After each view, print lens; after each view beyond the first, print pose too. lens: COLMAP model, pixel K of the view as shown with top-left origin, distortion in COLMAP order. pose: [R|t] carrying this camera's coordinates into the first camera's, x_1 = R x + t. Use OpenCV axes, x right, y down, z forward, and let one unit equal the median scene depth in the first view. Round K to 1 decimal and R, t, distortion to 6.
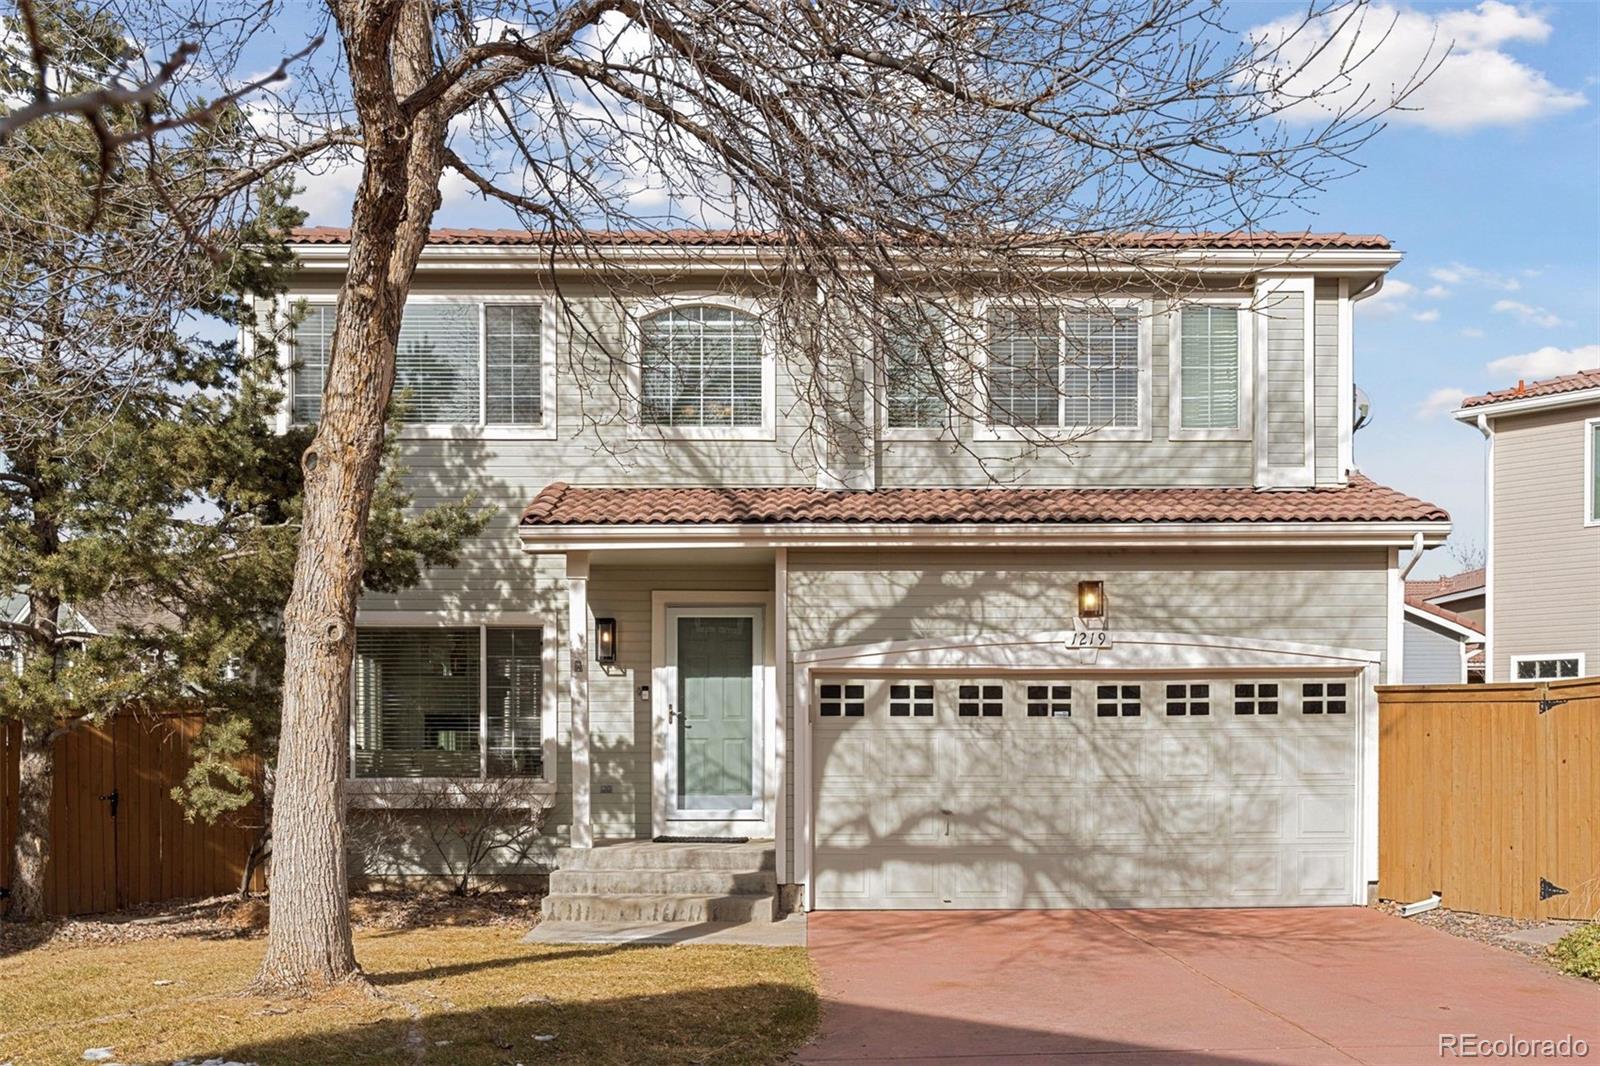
lens RADIAL K [[1546.5, 0, 805.1], [0, 1546.5, 774.9], [0, 0, 1]] dist [-0.006922, -0.011592]
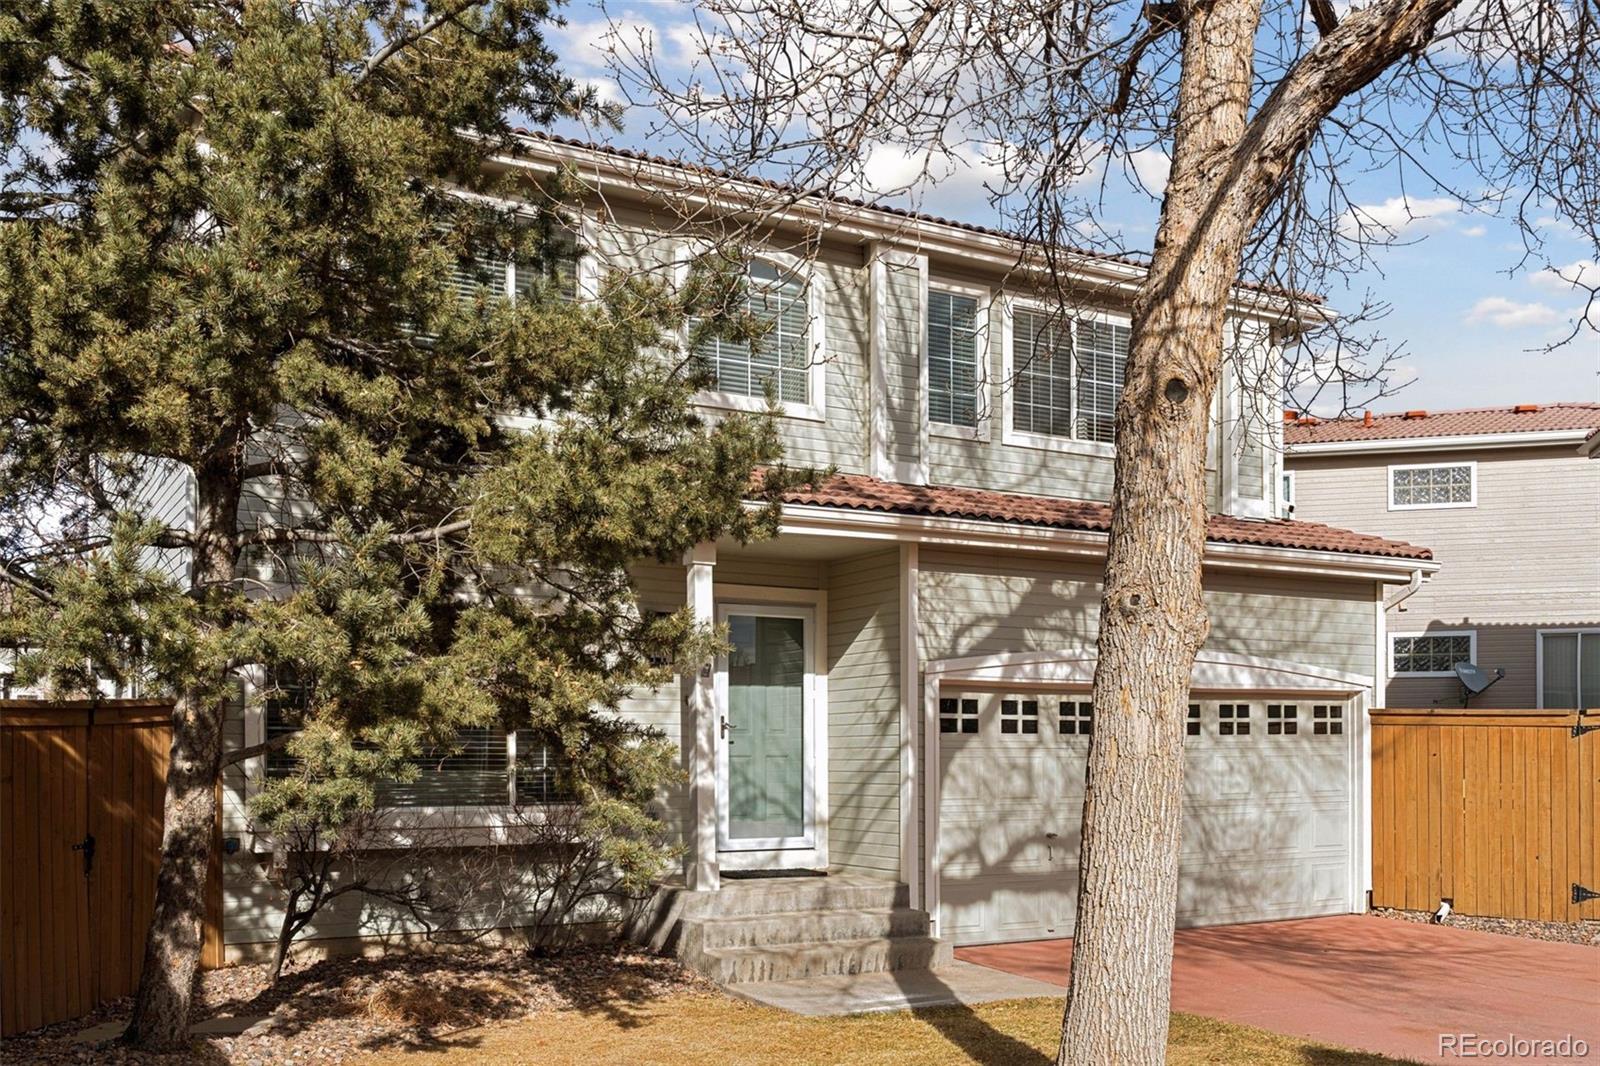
lens RADIAL K [[1473.7, 0, 795.2], [0, 1473.7, 760.5], [0, 0, 1]] dist [-0.014679, -0.001277]
pose [[0.884645, -0.001250, 0.466264, -0.462407], [0.005341, 0.999958, -0.007452, -0.016049], [-0.466235, 0.009082, 0.884614, 0.279674]]
